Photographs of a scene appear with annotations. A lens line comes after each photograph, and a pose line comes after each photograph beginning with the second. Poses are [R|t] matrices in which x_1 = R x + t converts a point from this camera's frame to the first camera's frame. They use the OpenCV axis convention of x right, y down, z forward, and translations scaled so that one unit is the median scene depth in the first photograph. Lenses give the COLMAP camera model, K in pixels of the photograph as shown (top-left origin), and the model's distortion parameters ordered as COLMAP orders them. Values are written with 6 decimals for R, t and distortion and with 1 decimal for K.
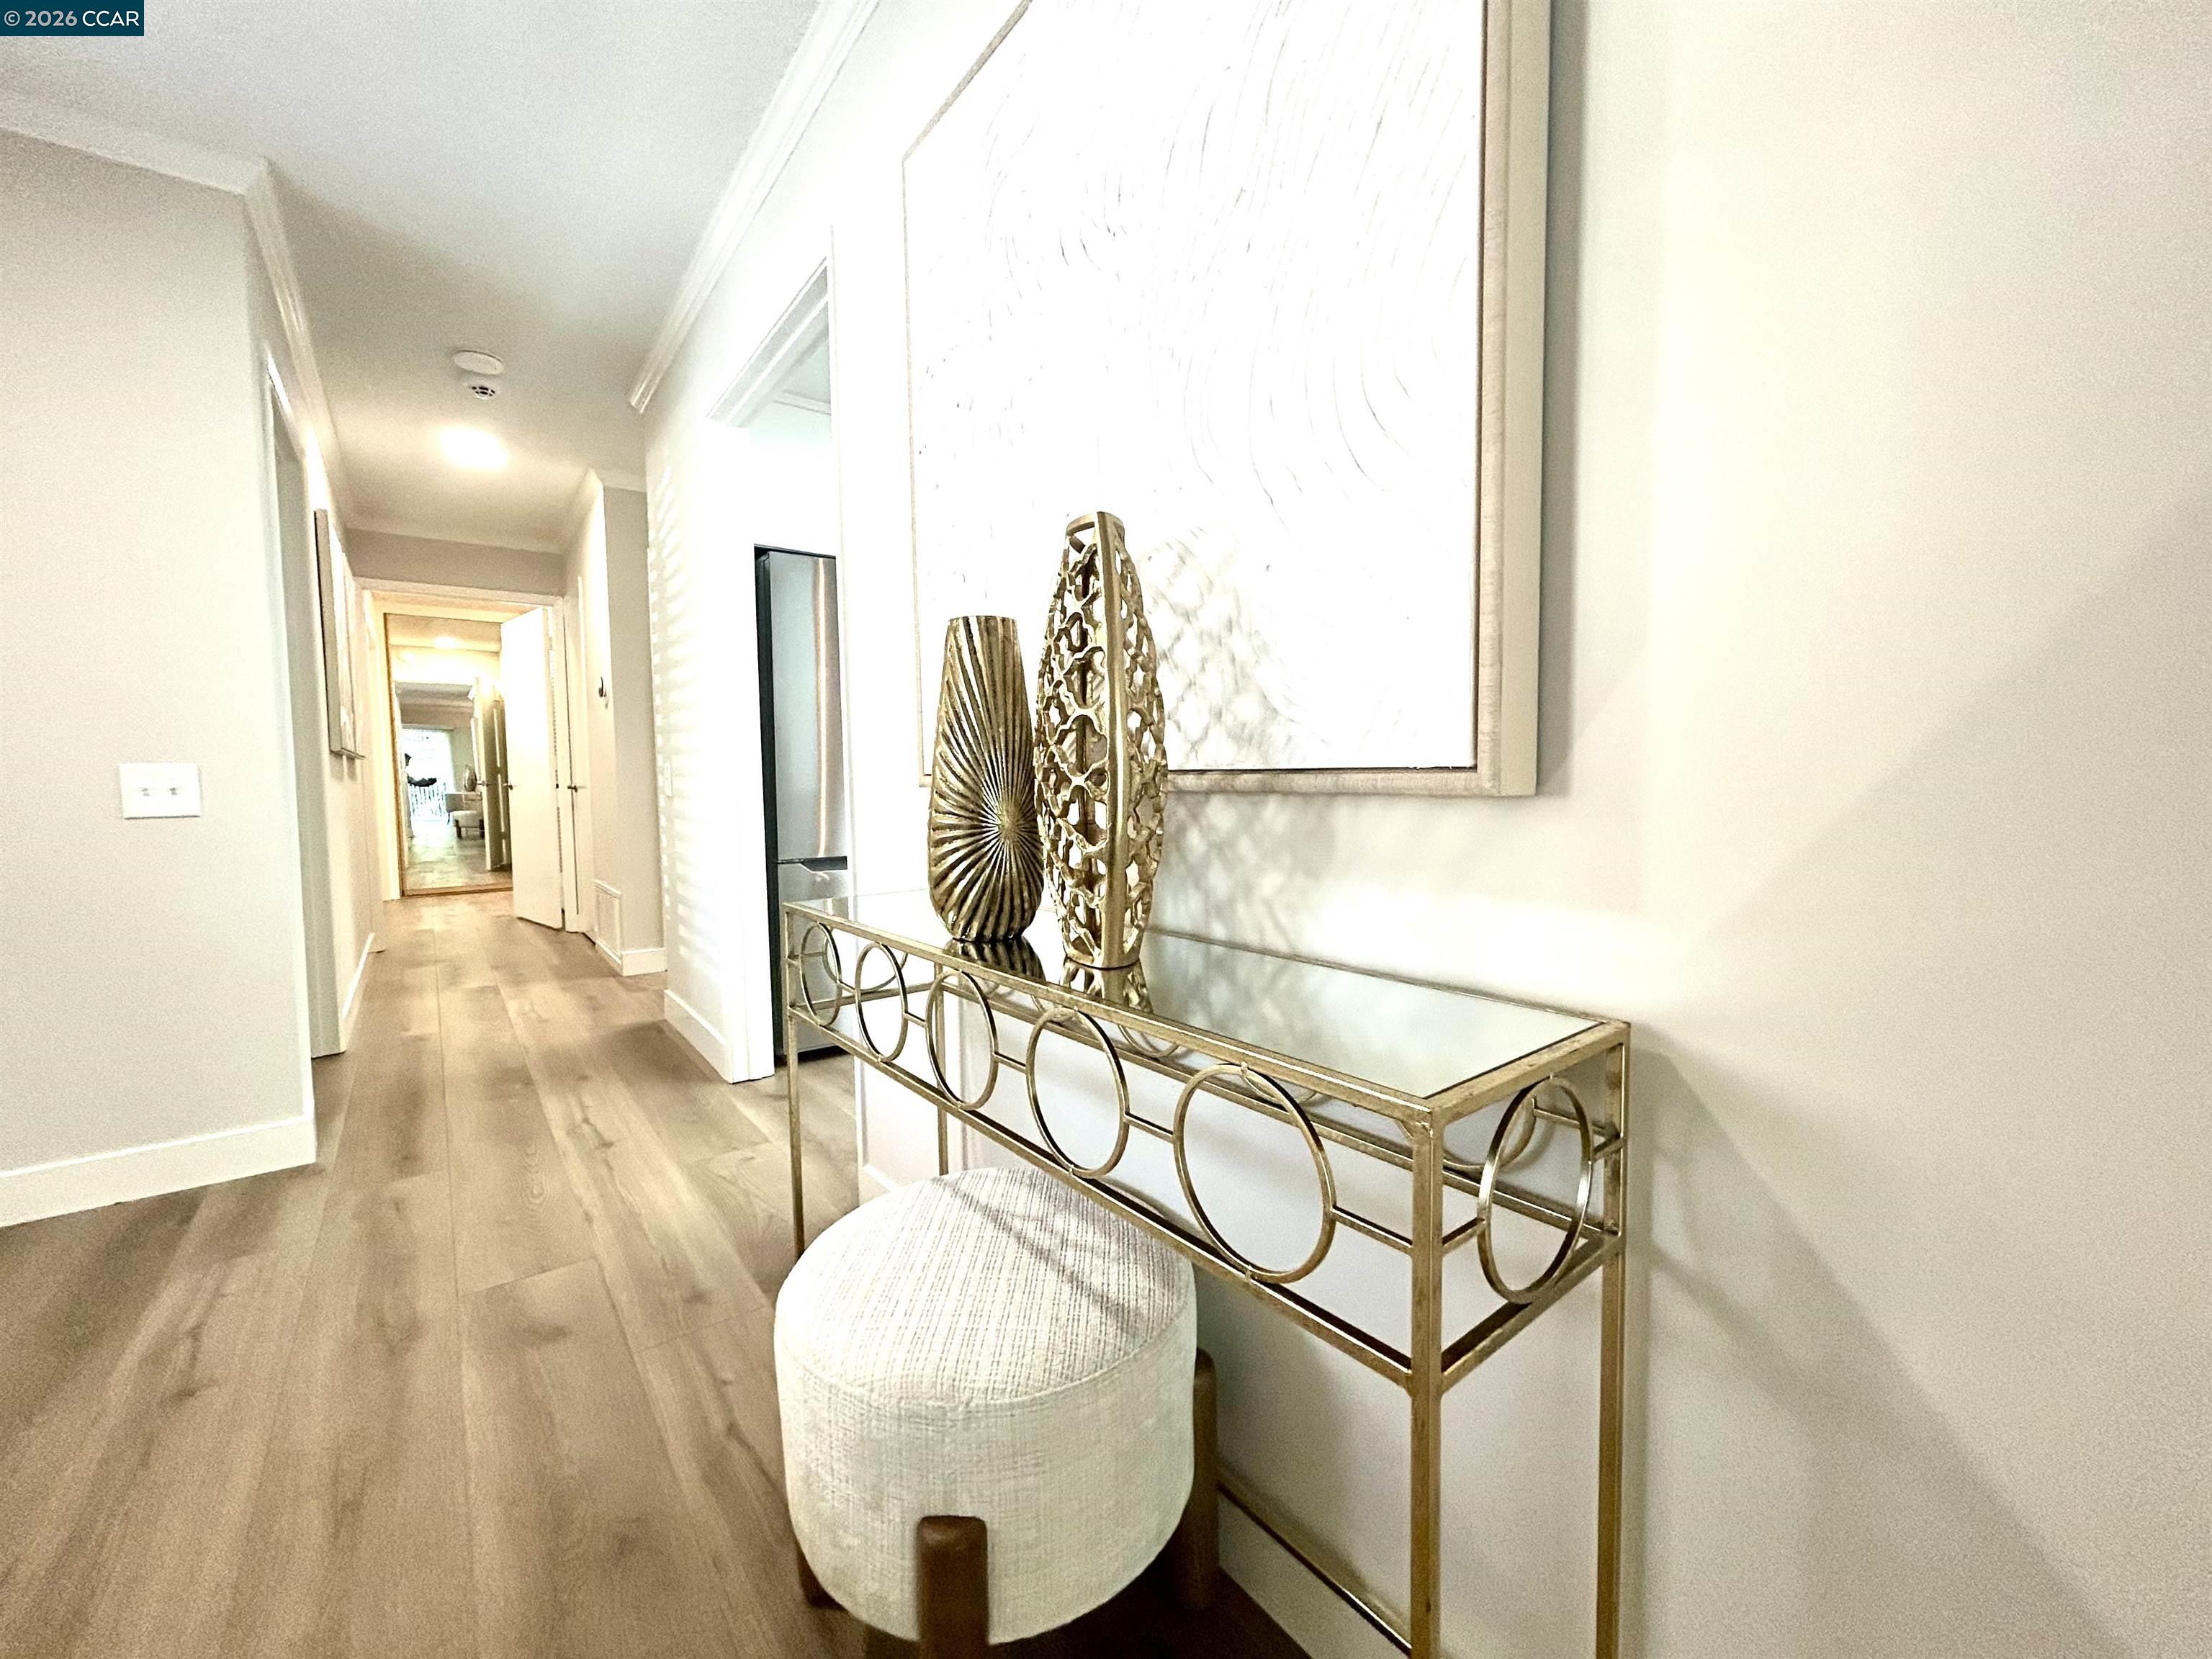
lens RADIAL K [[884.6, 0, 1106.0], [0, 884.6, 829.5], [0, 0, 1]] dist [-0.000275, -0.000010]
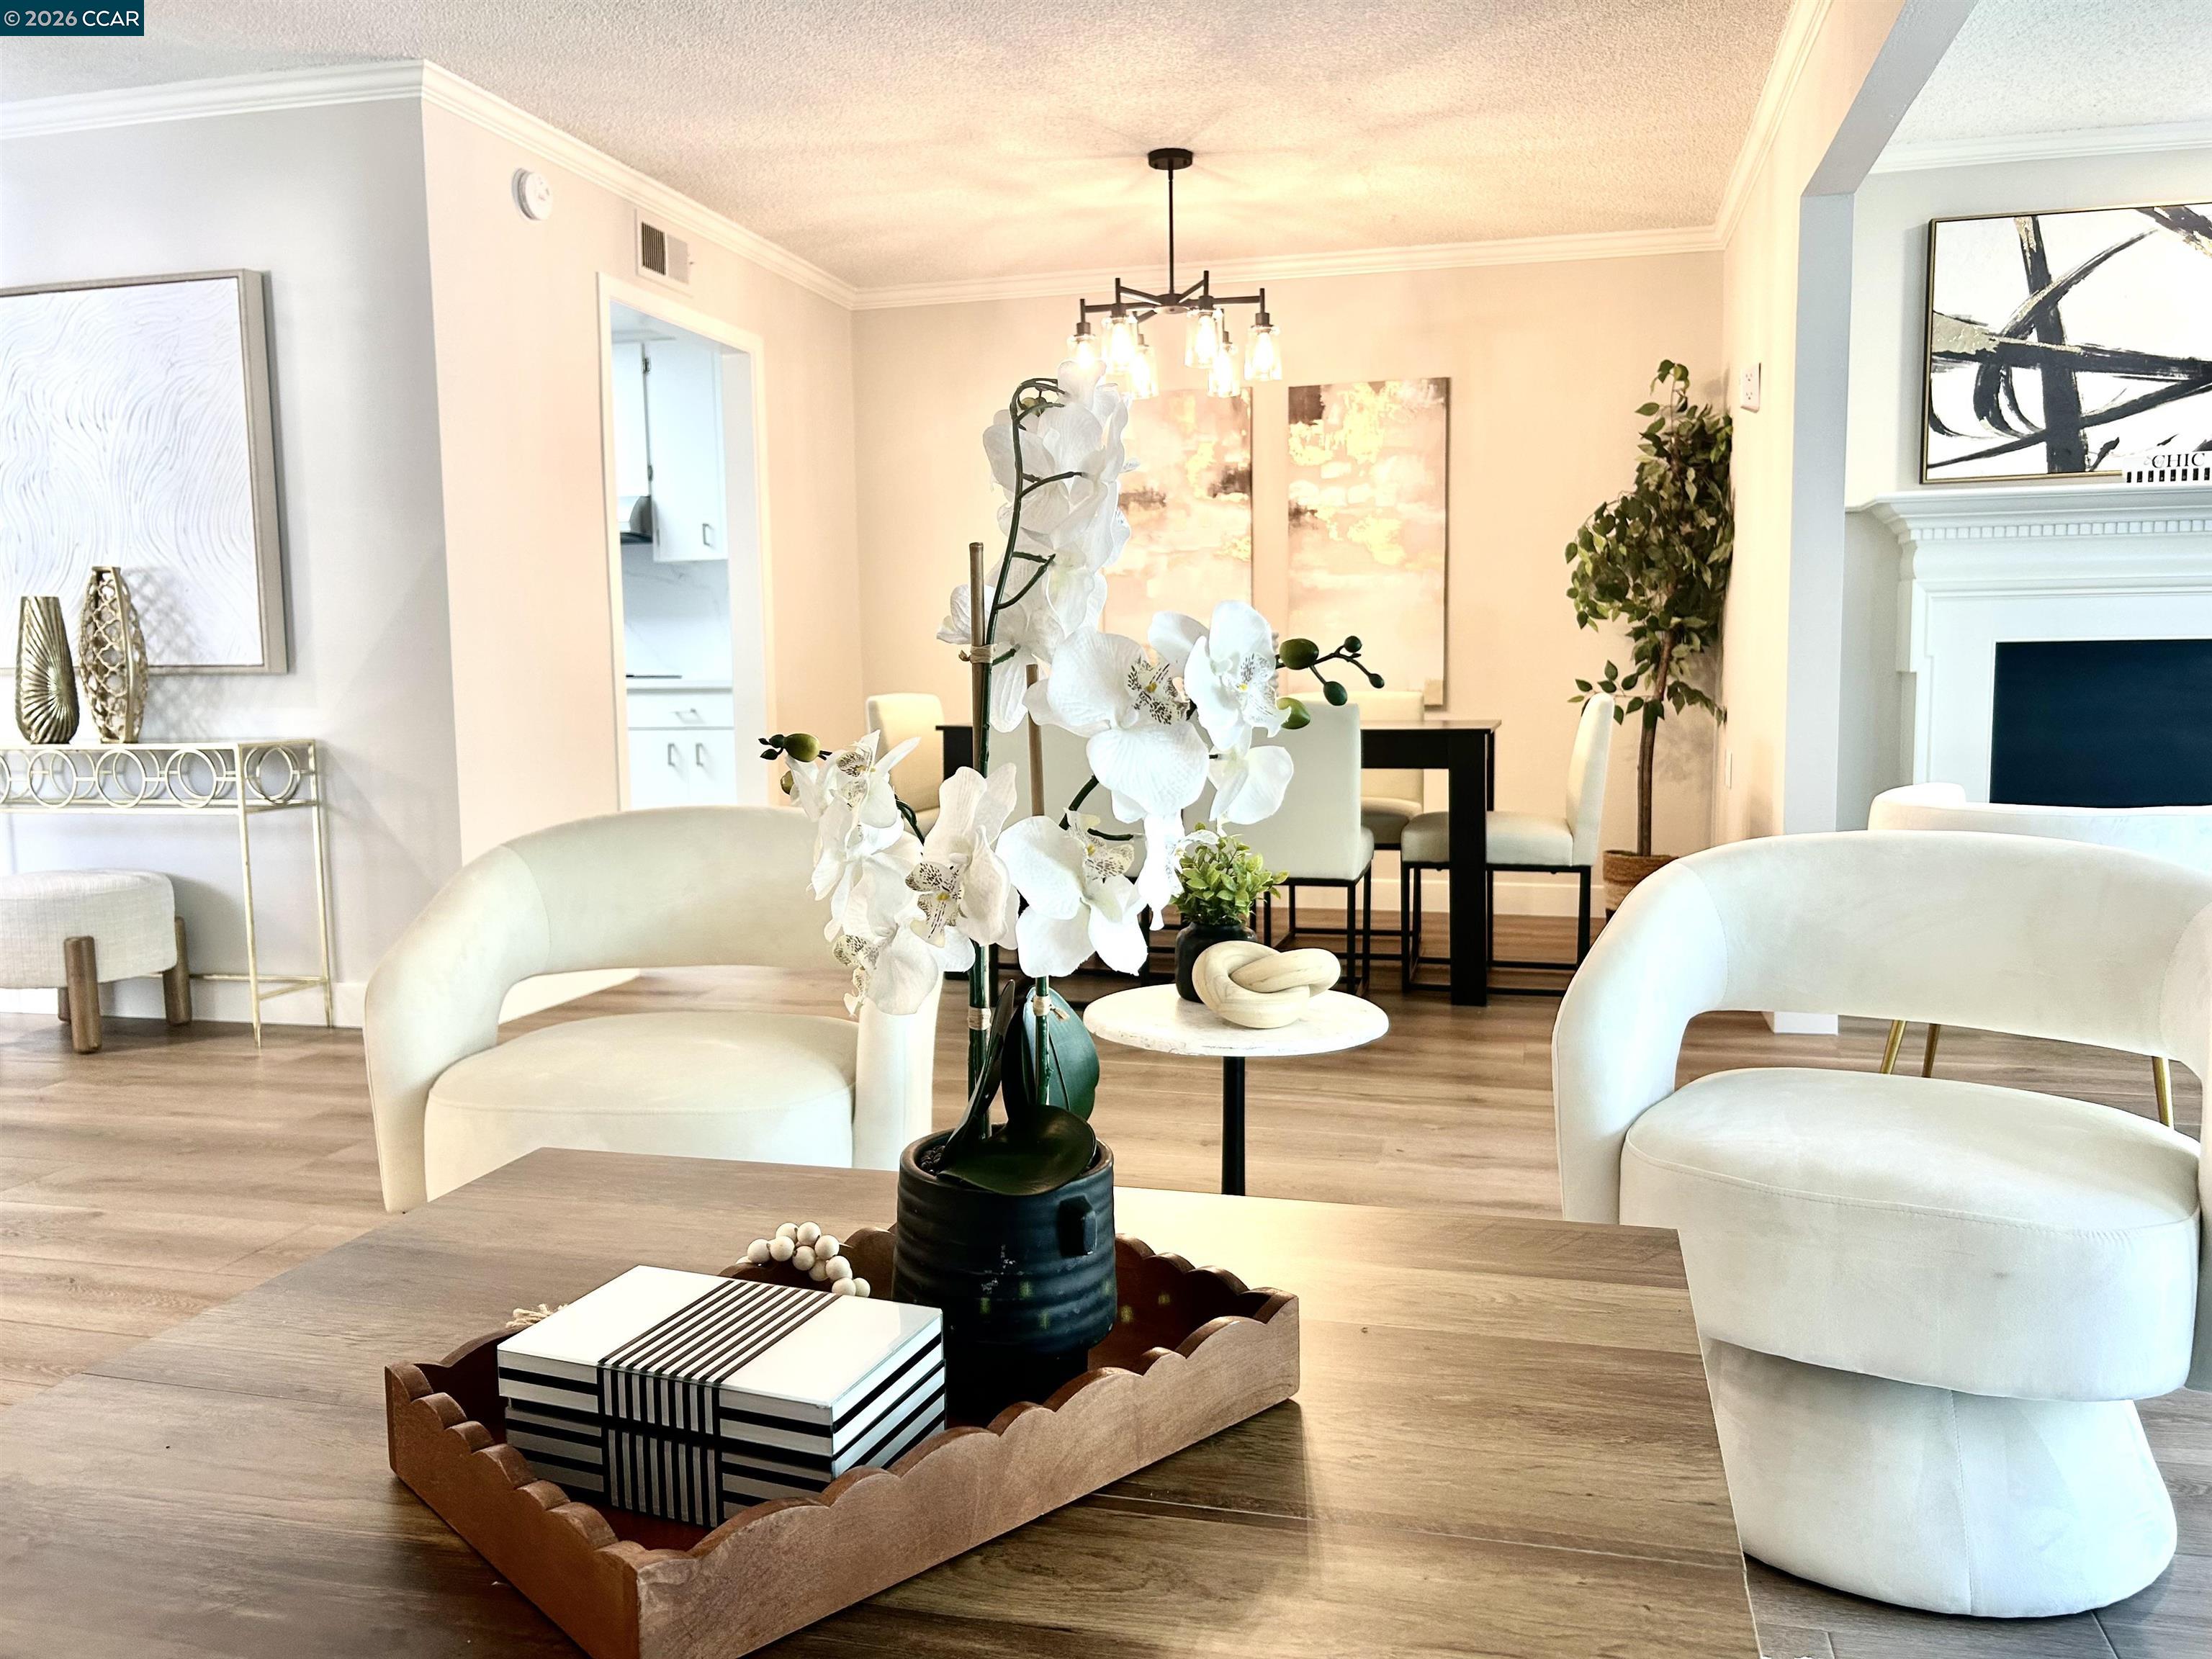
lens RADIAL K [[1699.8, 0, 1156.3], [0, 1699.8, 829.2], [0, 0, 1]] dist [0.010540, -0.003258]
pose [[0.779889, -0.060007, 0.623035, -0.761473], [0.042975, 0.998178, 0.042345, 0.323463], [-0.624441, -0.006250, 0.781047, -4.704429]]
